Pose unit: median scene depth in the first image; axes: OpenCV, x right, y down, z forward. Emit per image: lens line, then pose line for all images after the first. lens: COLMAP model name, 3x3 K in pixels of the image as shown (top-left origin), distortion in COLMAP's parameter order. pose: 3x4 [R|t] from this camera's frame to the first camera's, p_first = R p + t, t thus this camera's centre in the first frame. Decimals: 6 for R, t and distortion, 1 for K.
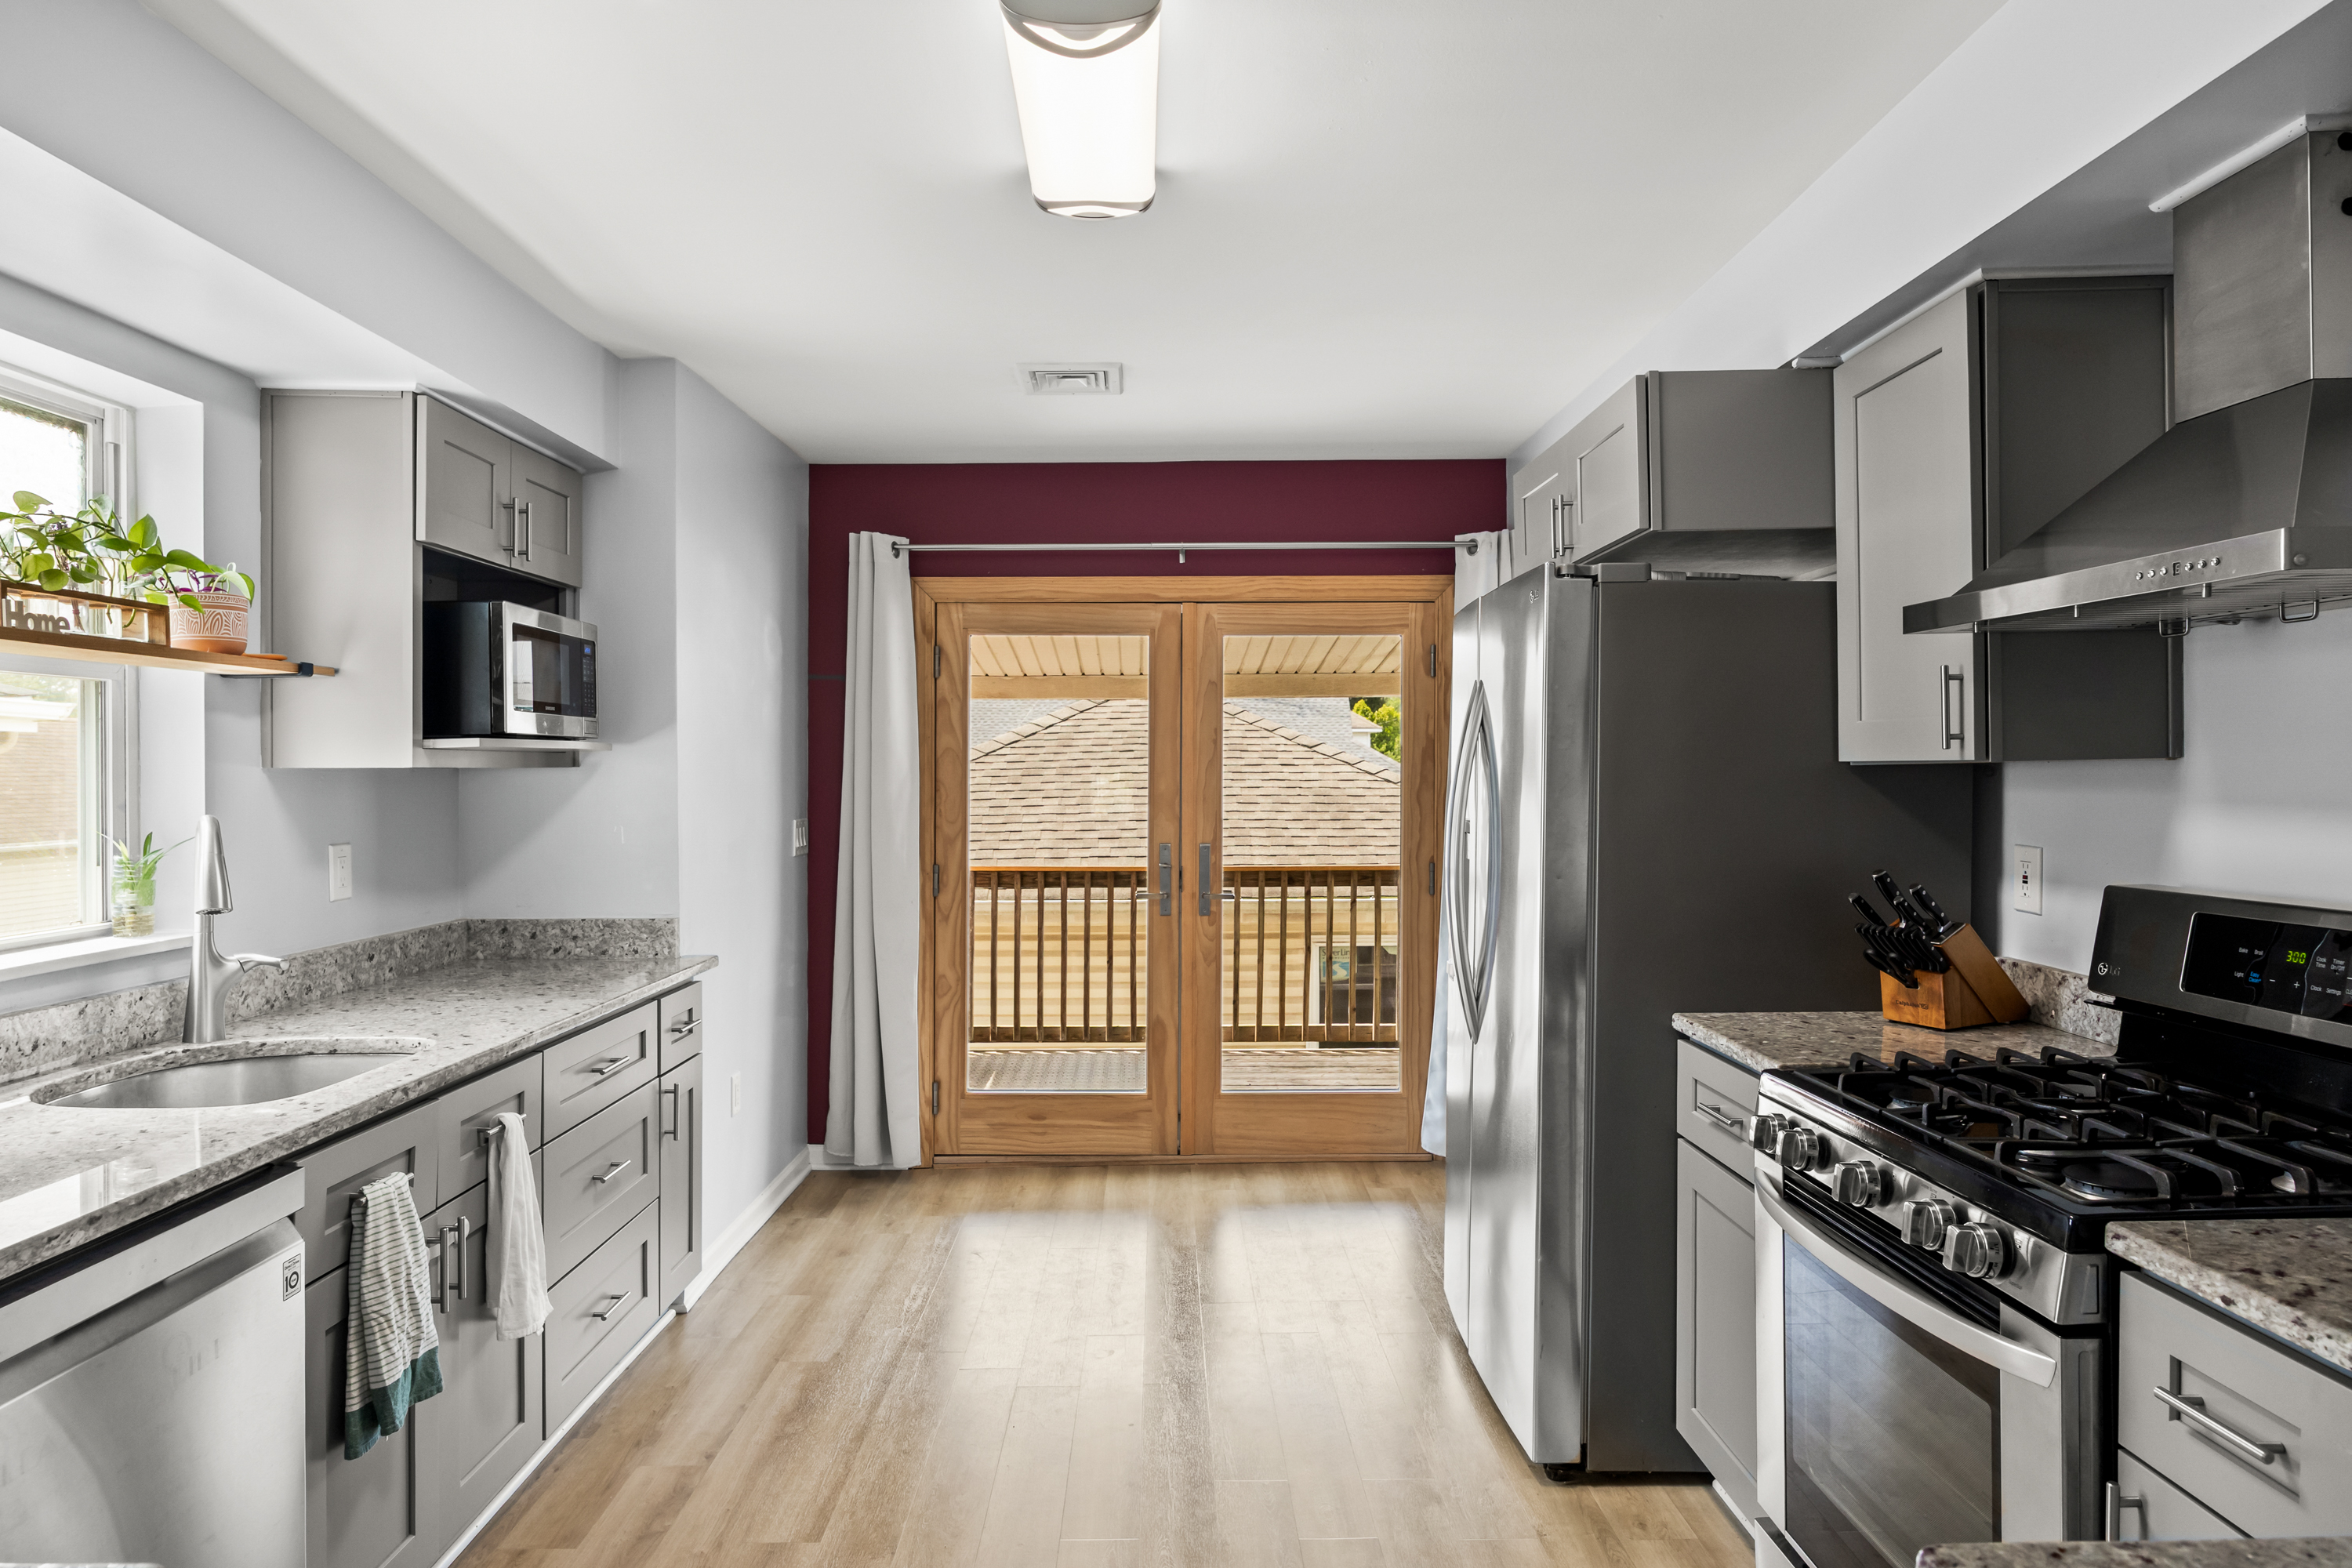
lens RADIAL K [[1403.5, 0, 1178.3], [0, 1403.5, 773.1], [0, 0, 1]] dist [0.000027, -0.000153]
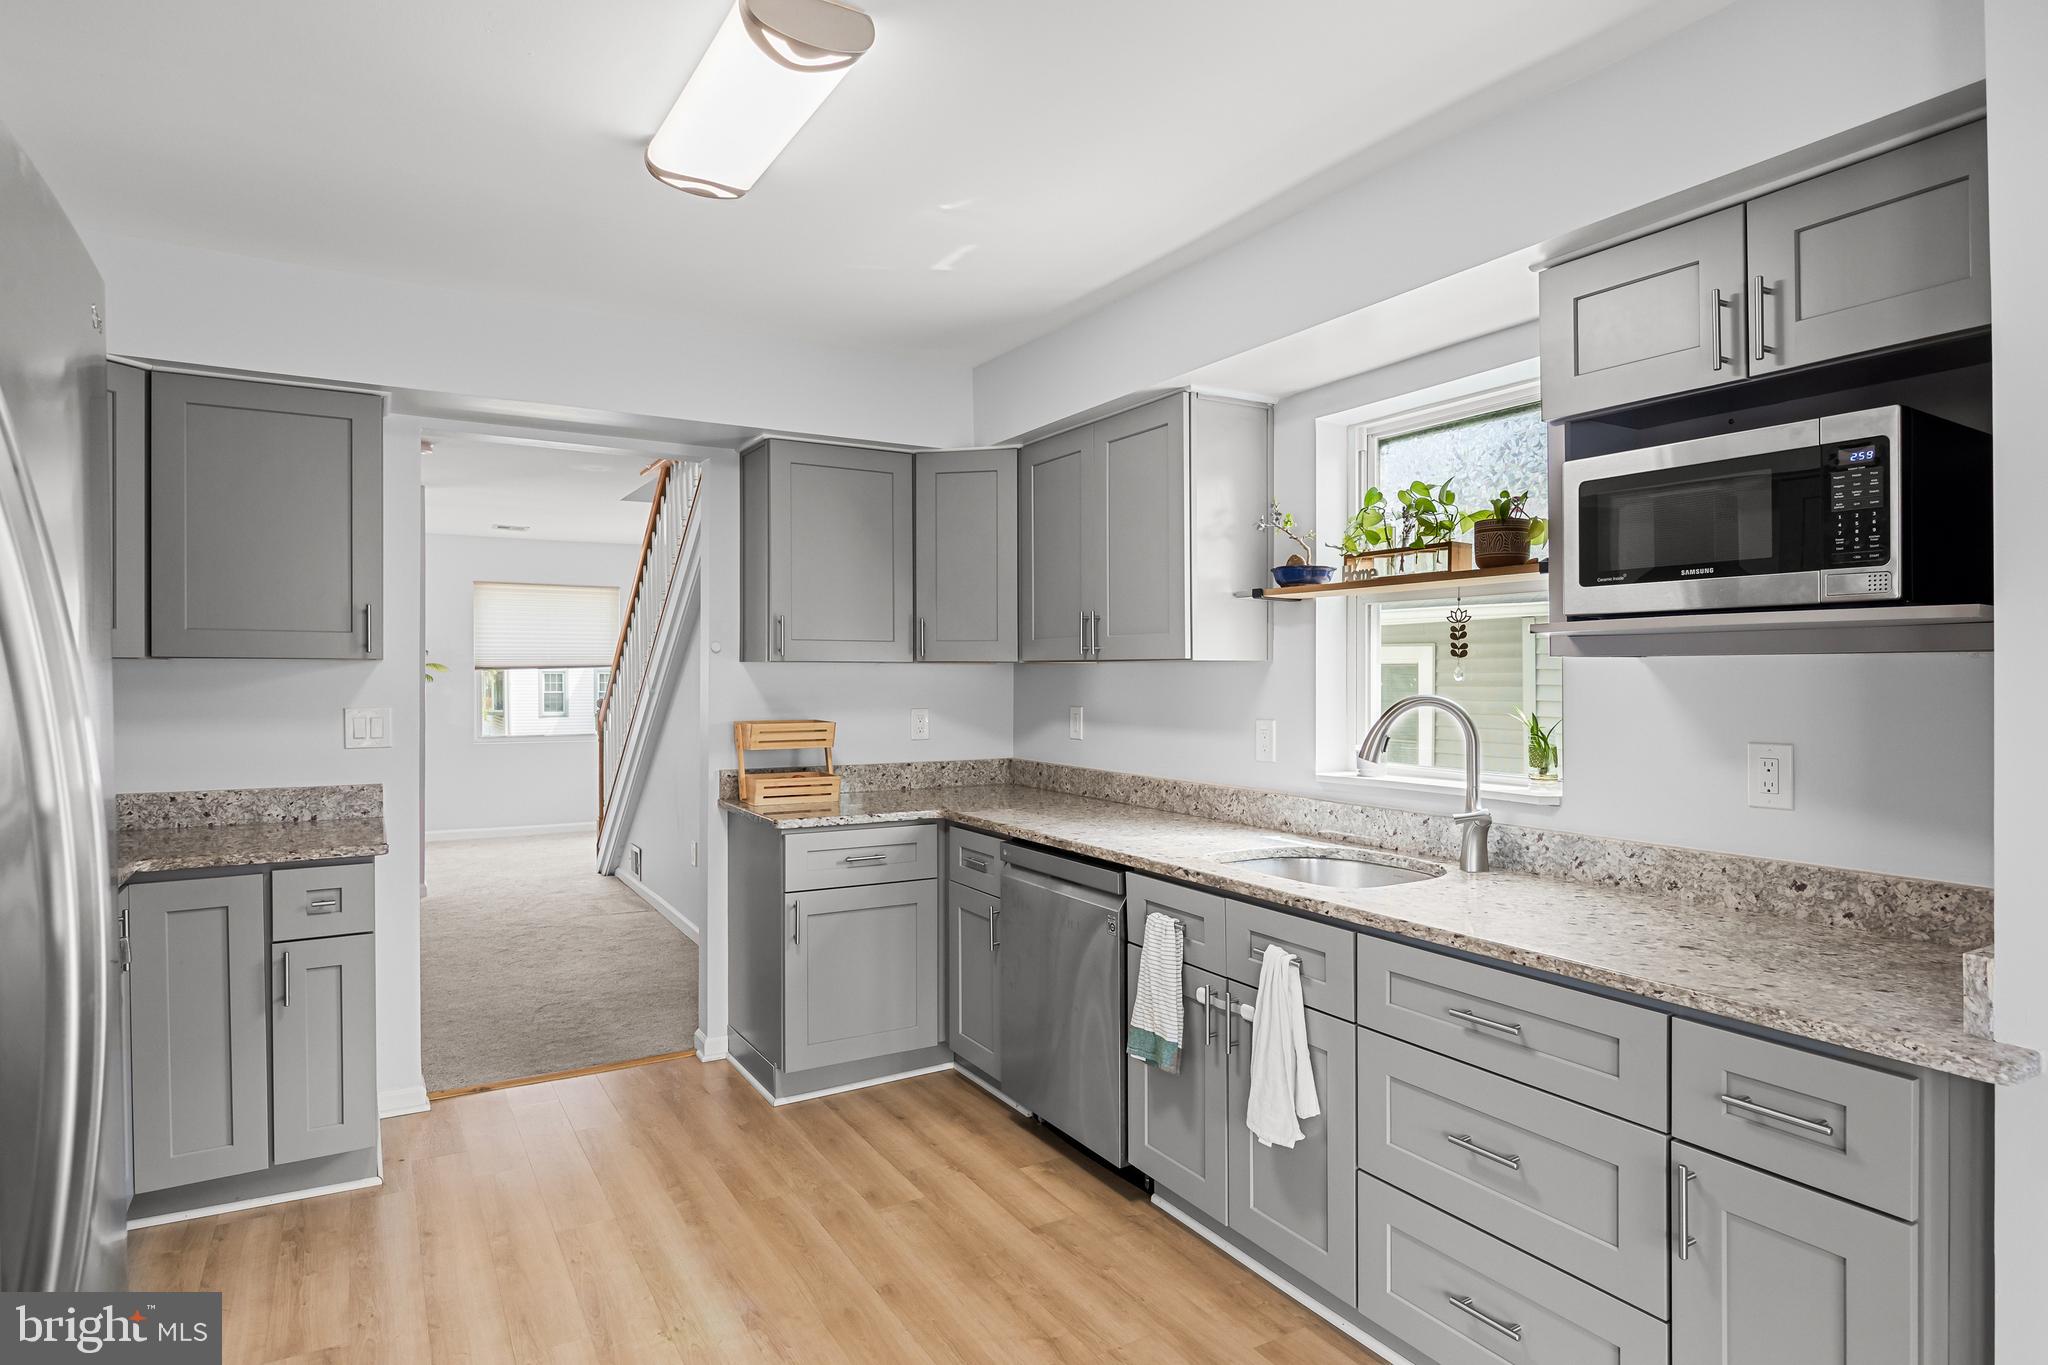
lens RADIAL K [[1096.2, 0, 1024.8], [0, 1096.2, 678.5], [0, 0, 1]] dist [-0.000693, -0.000047]
pose [[-0.867187, 0.007789, -0.497922, 0.141805], [0.004589, 0.999960, 0.007649, 0.003647], [0.497961, 0.004348, -0.867188, 1.419844]]
